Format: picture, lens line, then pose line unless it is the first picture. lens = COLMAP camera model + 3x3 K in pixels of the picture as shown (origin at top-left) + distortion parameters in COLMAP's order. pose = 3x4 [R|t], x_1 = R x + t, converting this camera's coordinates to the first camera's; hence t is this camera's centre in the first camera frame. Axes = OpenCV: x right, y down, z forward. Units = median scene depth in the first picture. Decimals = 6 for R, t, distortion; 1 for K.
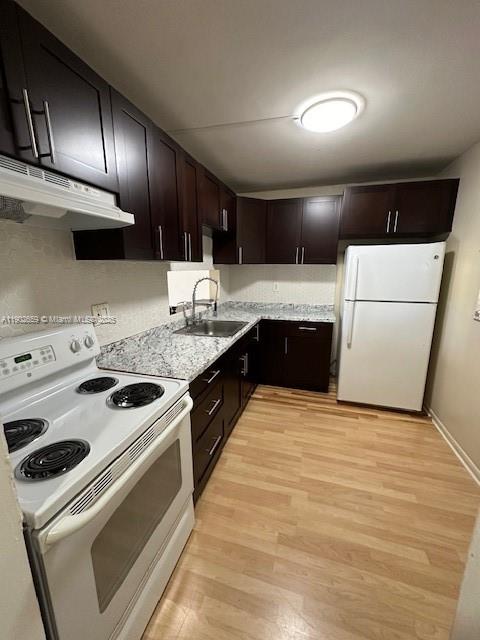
lens RADIAL K [[255.0, 0, 240.1], [0, 255.0, 317.8], [0, 0, 1]] dist [-0.001282, -0.000364]
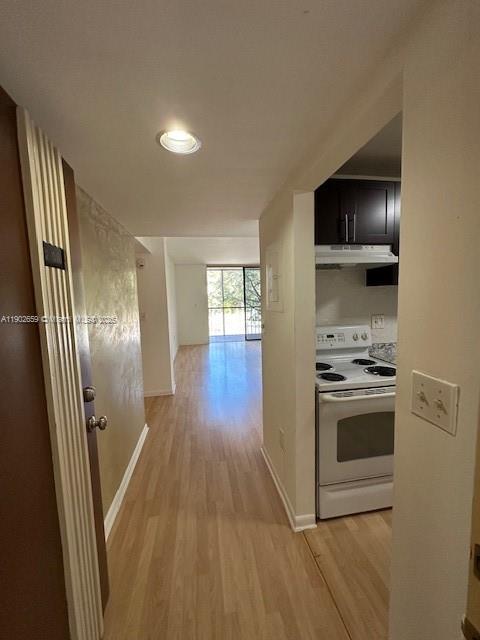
lens RADIAL K [[255.0, 0, 239.9], [0, 255.0, 320.8], [0, 0, 1]] dist [-0.001282, -0.000364]
pose [[0.438164, 0.077268, -0.895568, 0.474306], [-0.147740, 0.988940, 0.013041, 0.086633], [0.886671, 0.126597, 0.444734, -0.411357]]
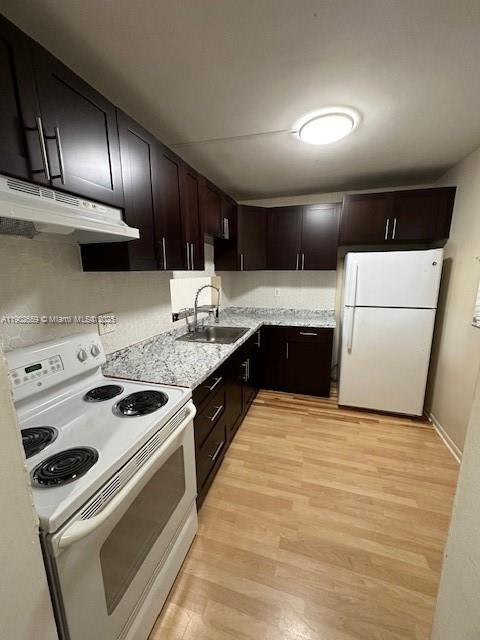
lens RADIAL K [[255.0, 0, 240.1], [0, 255.0, 317.9], [0, 0, 1]] dist [-0.001282, -0.000364]
pose [[0.999964, -0.005358, -0.006612, 0.001843], [0.005280, 0.999919, -0.011618, -0.022629], [0.006674, 0.011583, 0.999911, -0.029201]]
